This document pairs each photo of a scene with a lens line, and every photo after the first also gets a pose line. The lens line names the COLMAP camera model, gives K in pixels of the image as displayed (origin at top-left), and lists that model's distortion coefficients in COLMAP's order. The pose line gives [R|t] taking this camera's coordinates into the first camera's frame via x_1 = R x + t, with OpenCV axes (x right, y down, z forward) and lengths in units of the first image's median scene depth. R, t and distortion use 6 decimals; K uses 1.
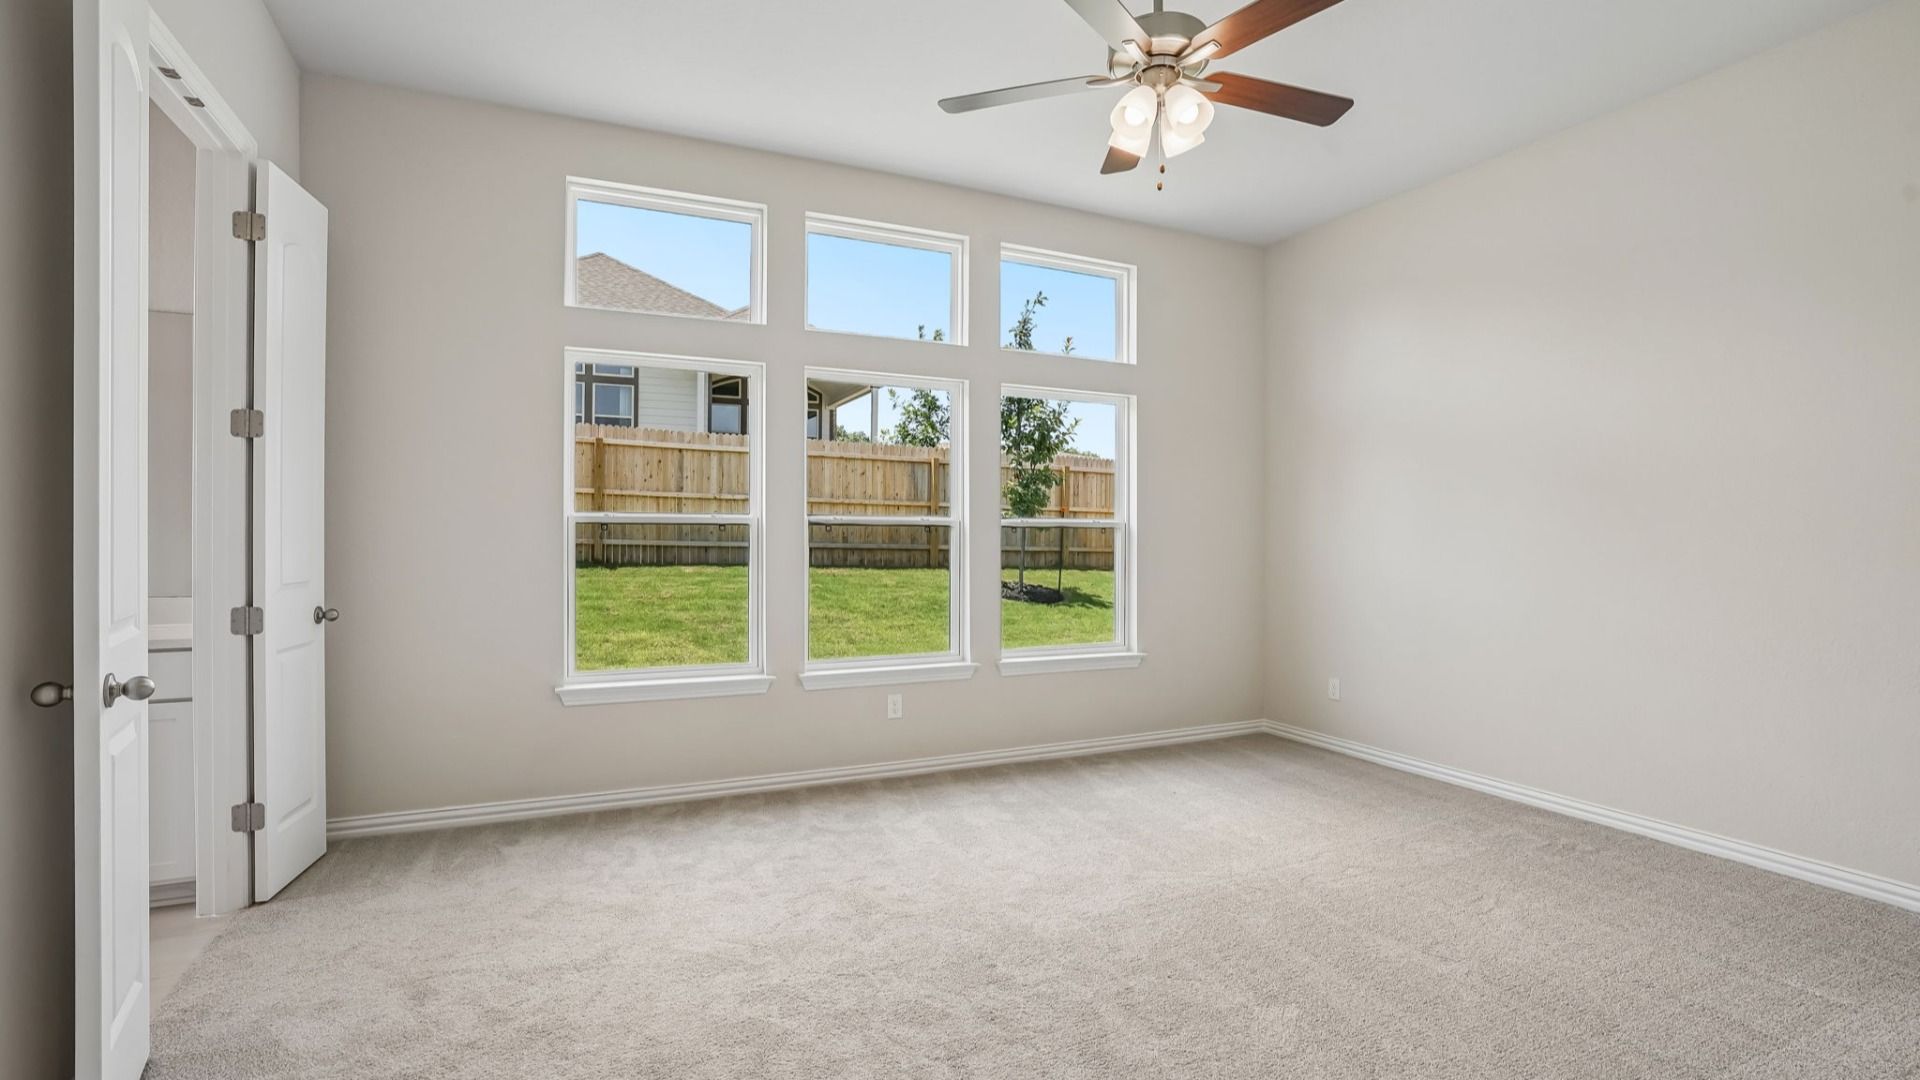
lens RADIAL K [[897.3, 0, 960.0], [0, 897.3, 540.0], [0, 0, 1]] dist [-0.021216, 0.000246]
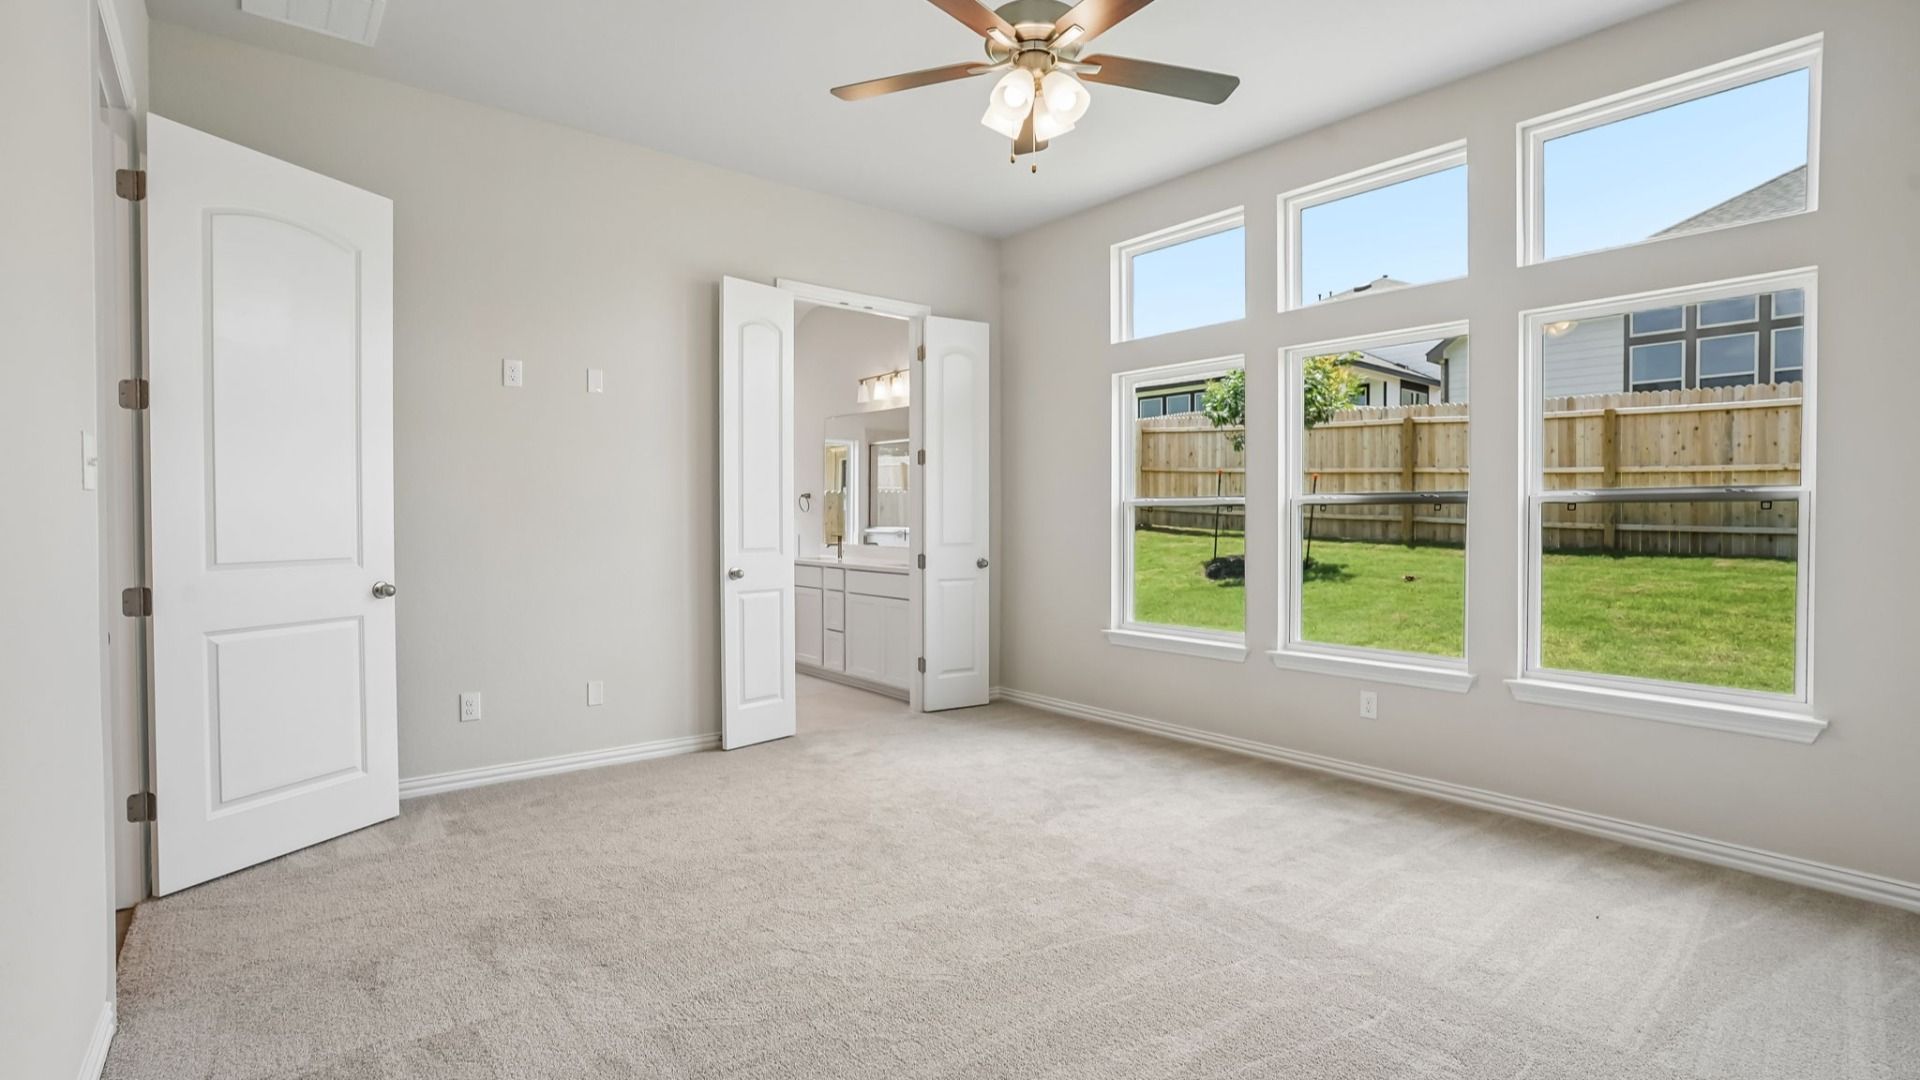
lens RADIAL K [[897.3, 0, 960.0], [0, 897.3, 540.0], [0, 0, 1]] dist [-0.021216, 0.000246]
pose [[0.241222, 0.017686, -0.970309, 0.384814], [-0.004682, 0.999844, 0.017060, 0.003961], [0.970459, 0.000428, 0.241267, 0.215382]]
